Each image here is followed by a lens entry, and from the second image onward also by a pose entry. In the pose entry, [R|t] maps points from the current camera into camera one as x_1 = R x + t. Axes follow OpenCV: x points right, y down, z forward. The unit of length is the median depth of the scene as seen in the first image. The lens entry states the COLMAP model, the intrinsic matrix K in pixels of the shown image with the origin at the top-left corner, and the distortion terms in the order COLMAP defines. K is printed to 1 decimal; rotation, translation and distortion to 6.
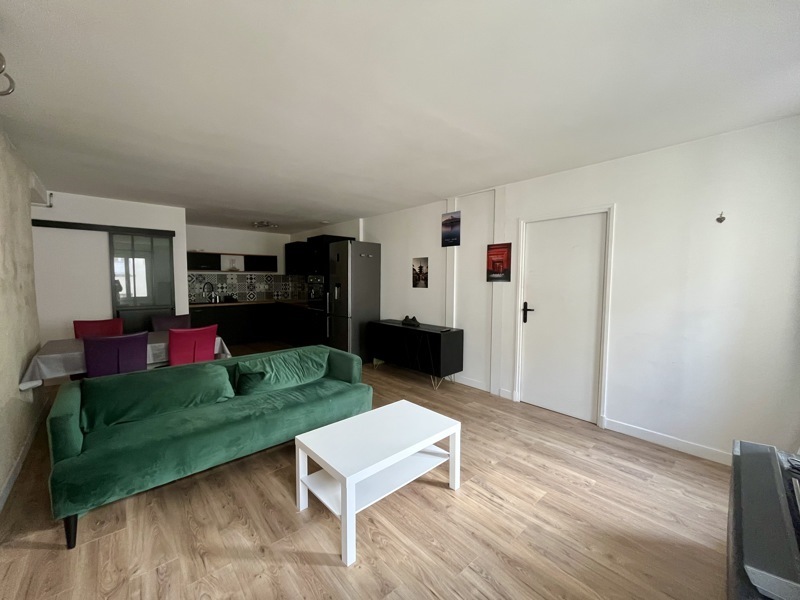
lens RADIAL K [[324.2, 0, 398.9], [0, 324.2, 298.4], [0, 0, 1]] dist [0.017979, -0.000494]
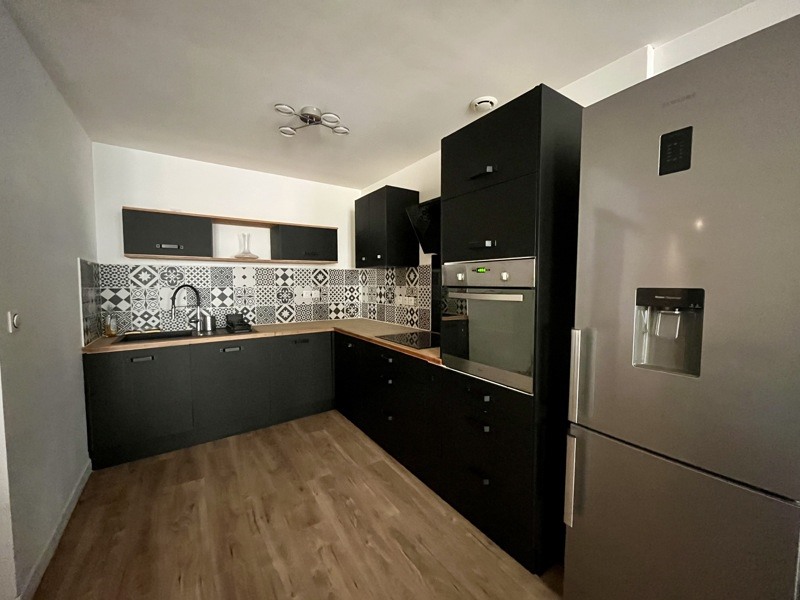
lens RADIAL K [[324.2, 0, 403.5], [0, 324.2, 301.4], [0, 0, 1]] dist [0.017979, -0.000494]
pose [[0.993889, 0.006882, -0.110166, -0.236257], [-0.005960, 0.999944, 0.008694, -0.031461], [0.110220, -0.007984, 0.993875, 0.564170]]
